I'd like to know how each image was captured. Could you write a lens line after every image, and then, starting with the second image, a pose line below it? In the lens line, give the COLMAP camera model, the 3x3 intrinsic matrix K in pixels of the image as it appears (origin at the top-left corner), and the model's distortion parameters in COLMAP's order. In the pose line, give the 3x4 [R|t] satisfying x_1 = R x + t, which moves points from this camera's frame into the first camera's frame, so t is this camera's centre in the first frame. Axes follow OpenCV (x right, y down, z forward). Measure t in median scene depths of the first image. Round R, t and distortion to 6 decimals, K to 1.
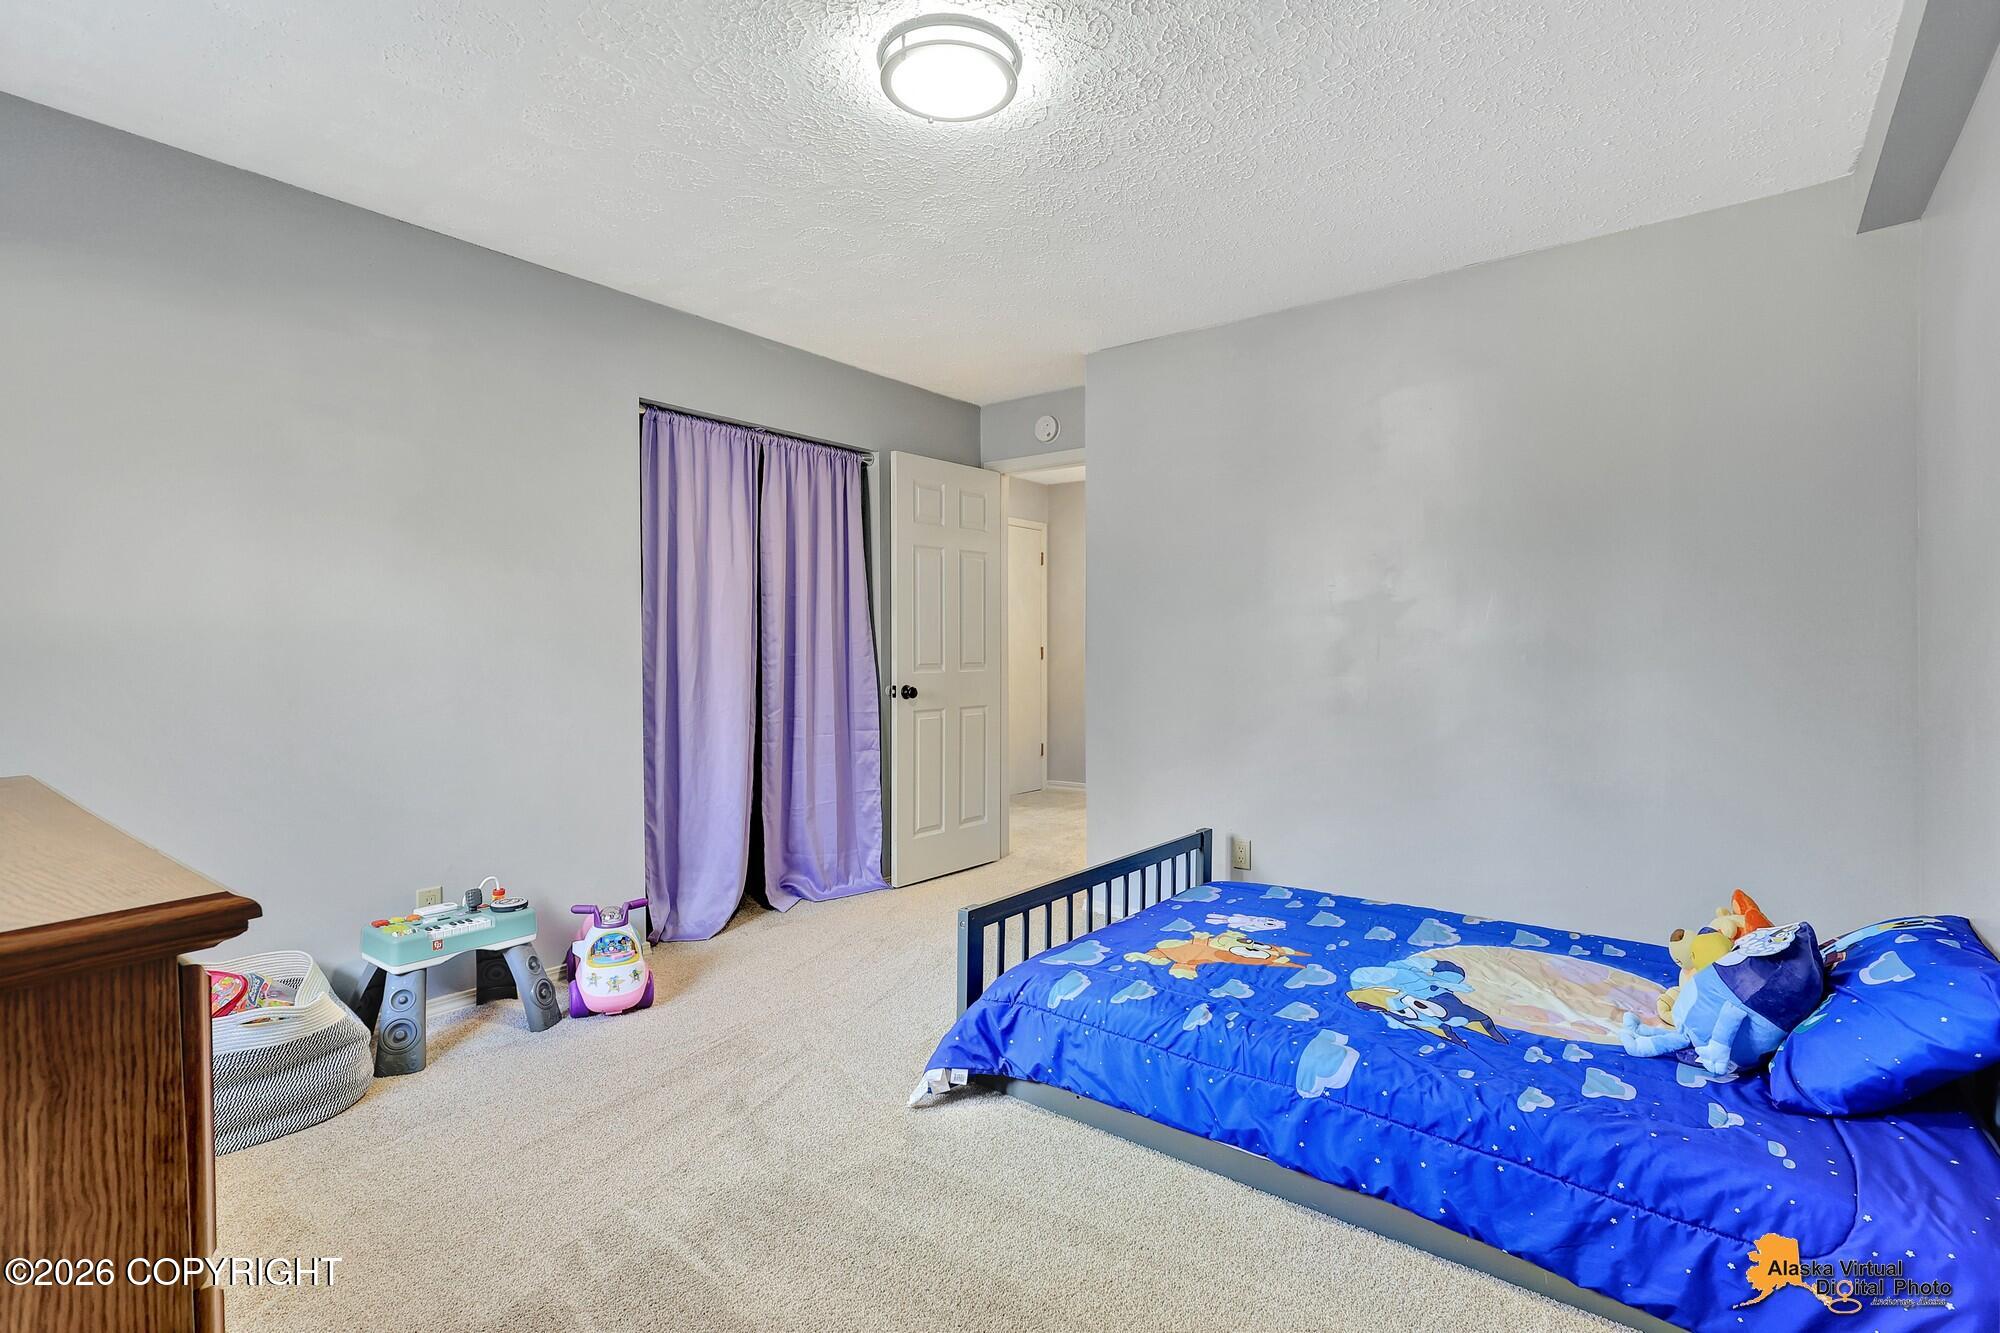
lens RADIAL K [[936.9, 0, 992.9], [0, 936.9, 660.8], [0, 0, 1]] dist [-0.001616, -0.000051]
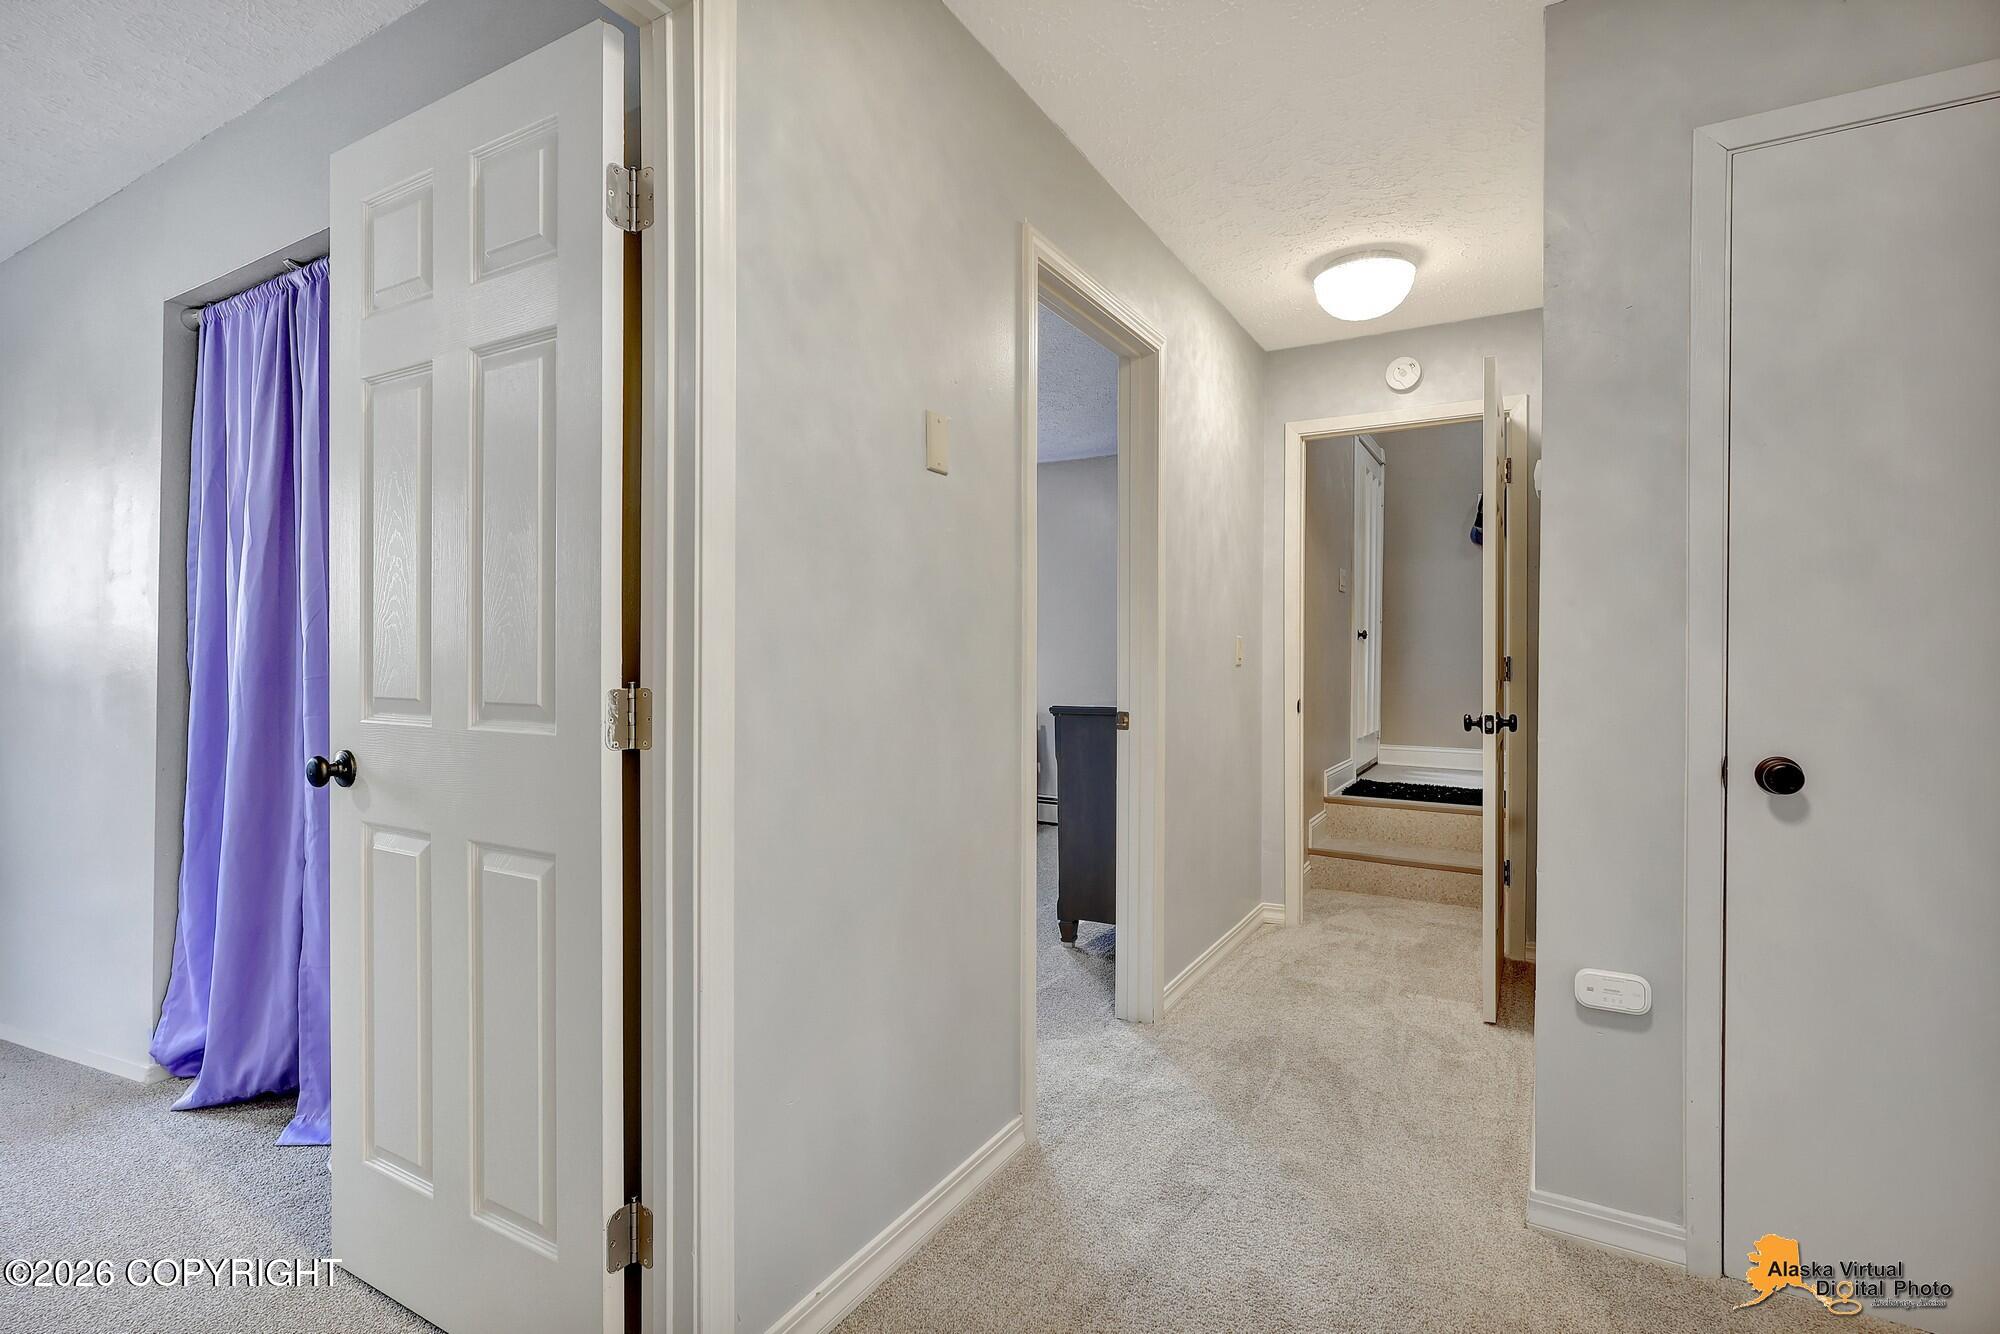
lens RADIAL K [[936.9, 0, 992.9], [0, 936.9, 661.3], [0, 0, 1]] dist [-0.001616, -0.000051]
pose [[0.143798, 0.009652, -0.989560, 0.366461], [-0.006012, 0.999943, 0.008880, -0.018413], [0.989589, 0.004672, 0.143848, 1.350061]]
